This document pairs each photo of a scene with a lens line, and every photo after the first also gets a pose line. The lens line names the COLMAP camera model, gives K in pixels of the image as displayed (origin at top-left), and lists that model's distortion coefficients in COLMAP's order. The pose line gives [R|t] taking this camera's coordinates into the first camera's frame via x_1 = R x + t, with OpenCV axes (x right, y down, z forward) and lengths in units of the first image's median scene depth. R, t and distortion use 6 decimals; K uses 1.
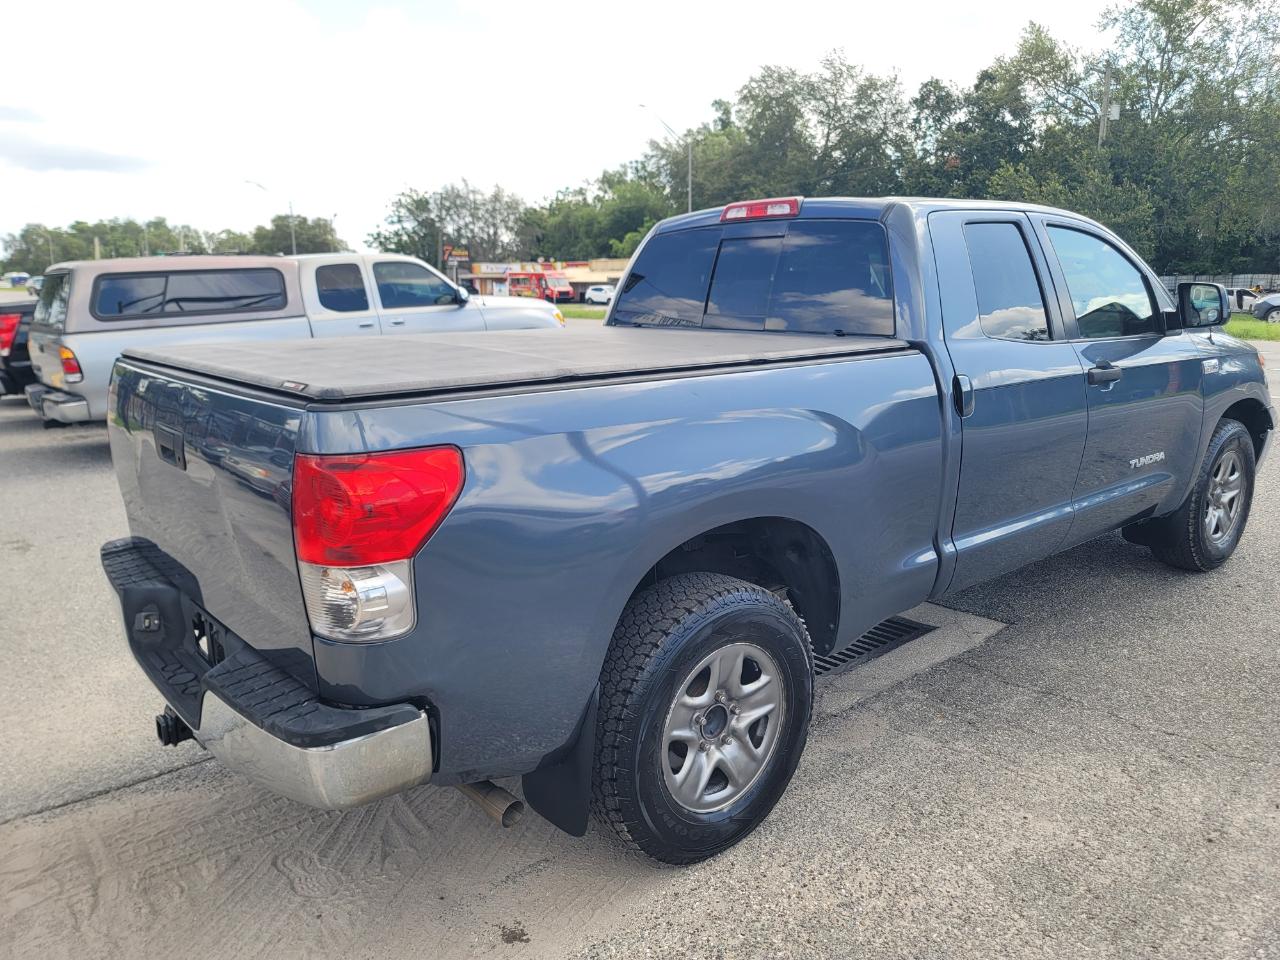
lens RADIAL K [[948.4, 0, 640.0], [0, 948.4, 480.0], [0, 0, 1]] dist [0.062139, -0.044193]
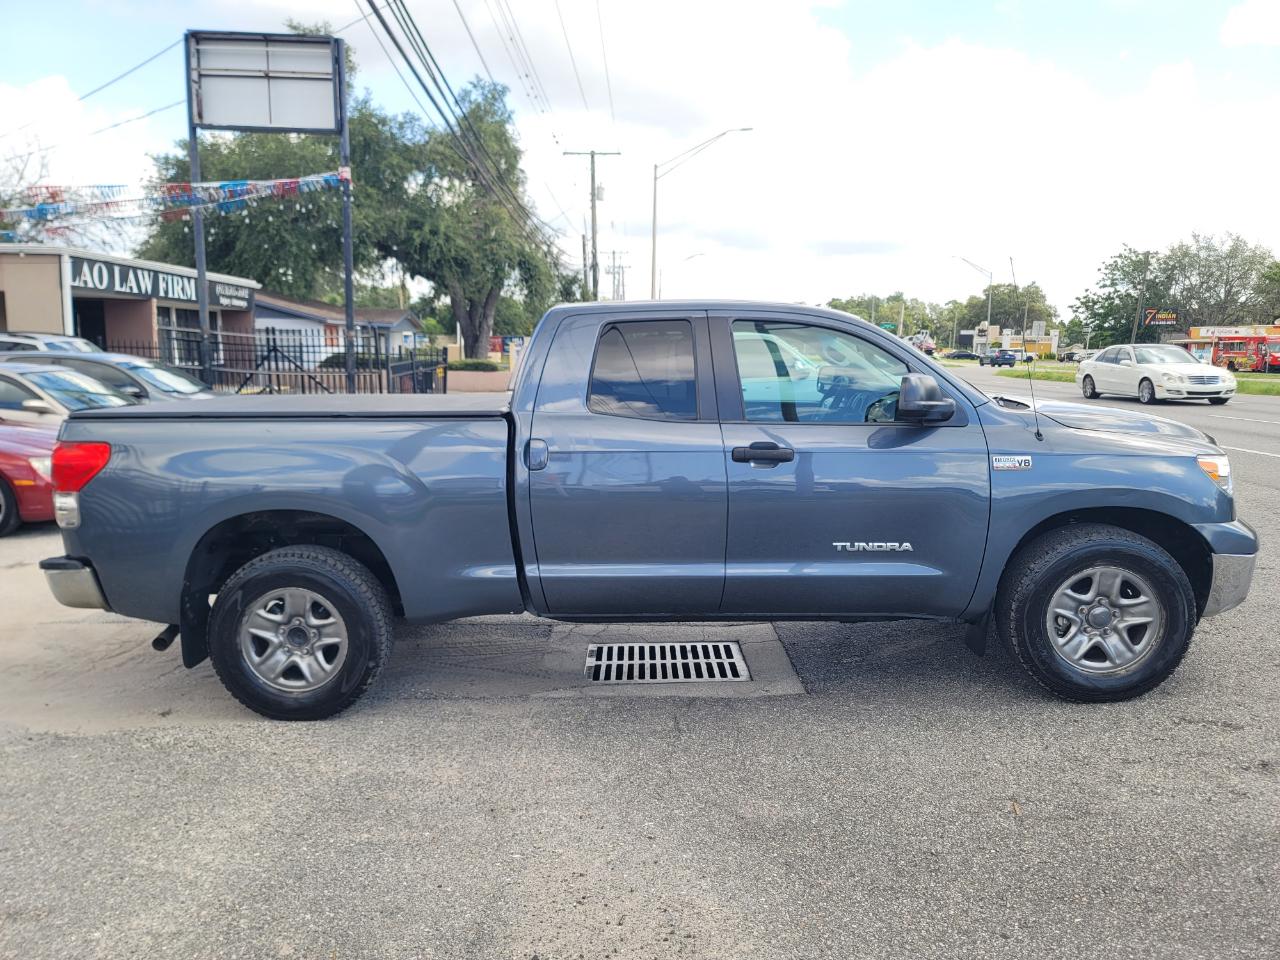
lens RADIAL K [[948.4, 0, 640.0], [0, 948.4, 480.0], [0, 0, 1]] dist [0.062139, -0.044193]
pose [[0.741296, 0.094790, -0.664451, 0.118950], [-0.138687, 0.990245, -0.013459, -0.005087], [0.656694, 0.102128, 0.747210, 0.011290]]
